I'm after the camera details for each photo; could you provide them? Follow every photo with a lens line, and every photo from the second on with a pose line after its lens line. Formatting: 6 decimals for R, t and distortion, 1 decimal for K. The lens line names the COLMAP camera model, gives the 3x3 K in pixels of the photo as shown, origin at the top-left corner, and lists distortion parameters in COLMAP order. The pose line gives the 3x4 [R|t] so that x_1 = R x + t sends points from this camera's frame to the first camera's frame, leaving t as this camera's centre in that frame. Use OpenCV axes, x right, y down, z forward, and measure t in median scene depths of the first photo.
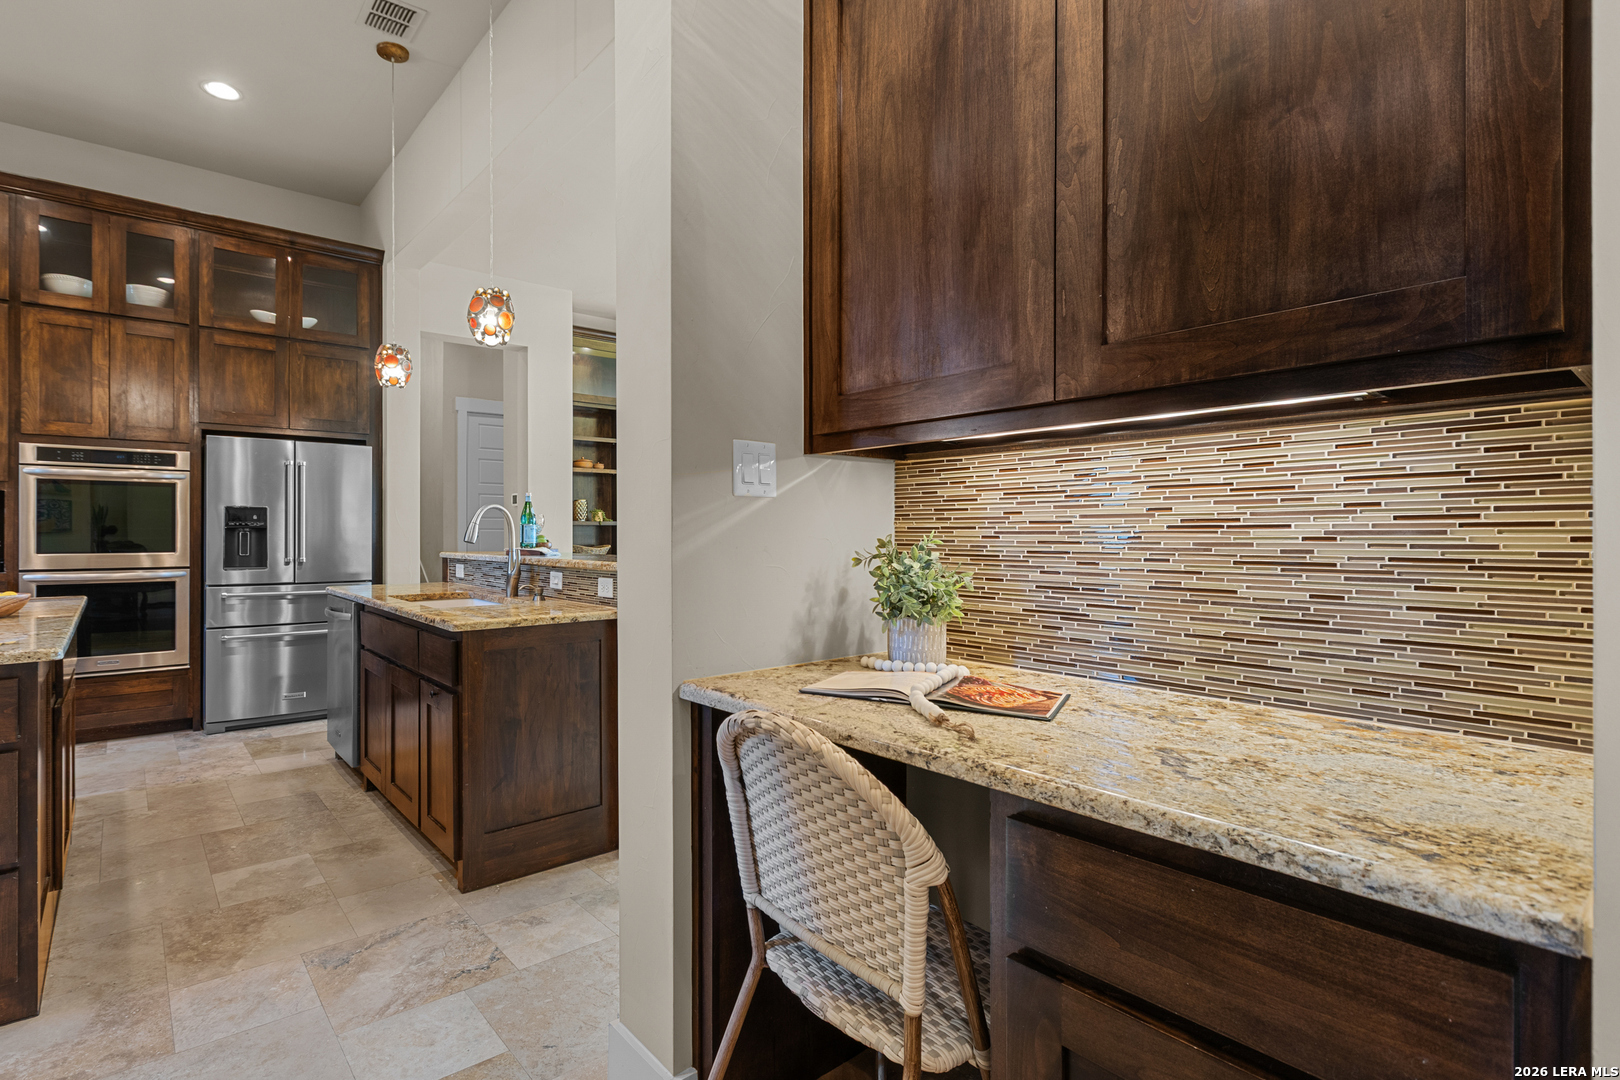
lens RADIAL K [[732.8, 0, 807.7], [0, 732.8, 525.8], [0, 0, 1]] dist [0.001646, 0.000176]
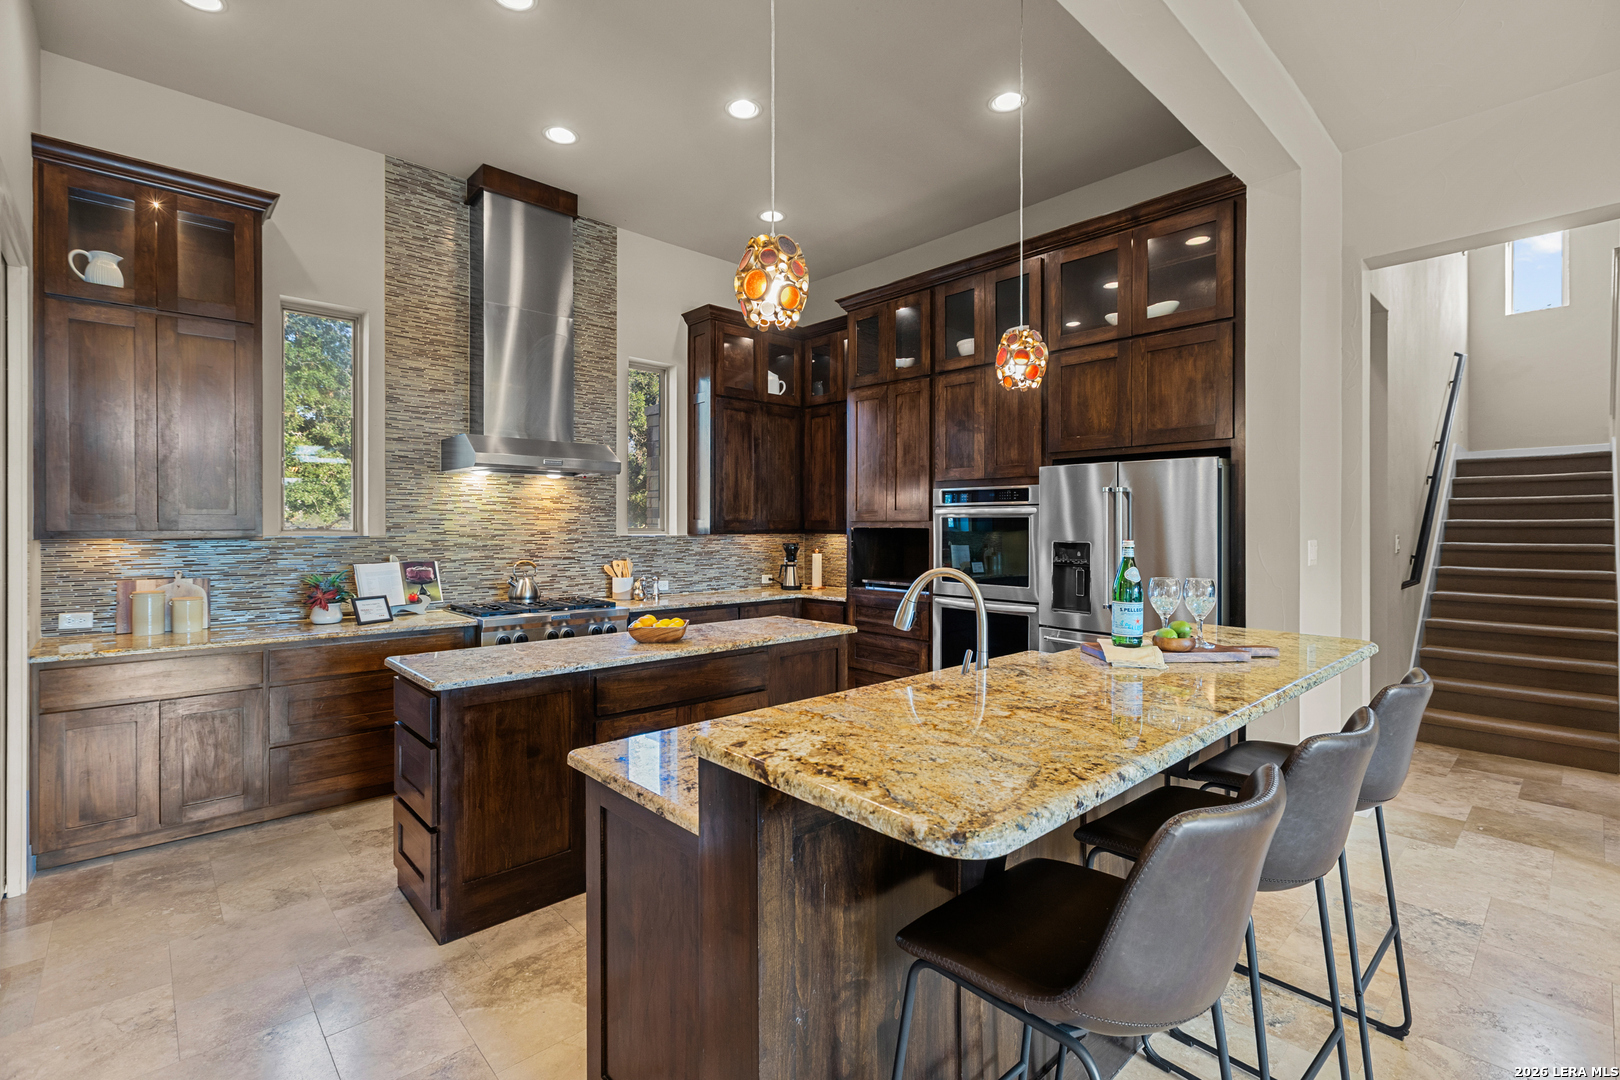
lens RADIAL K [[732.8, 0, 807.5], [0, 732.8, 531.2], [0, 0, 1]] dist [0.001646, 0.000176]
pose [[0.001984, 0.008550, -0.999961, 0.124090], [-0.004161, 0.999955, 0.008542, -0.046031], [0.999989, 0.004144, 0.002020, 0.683182]]
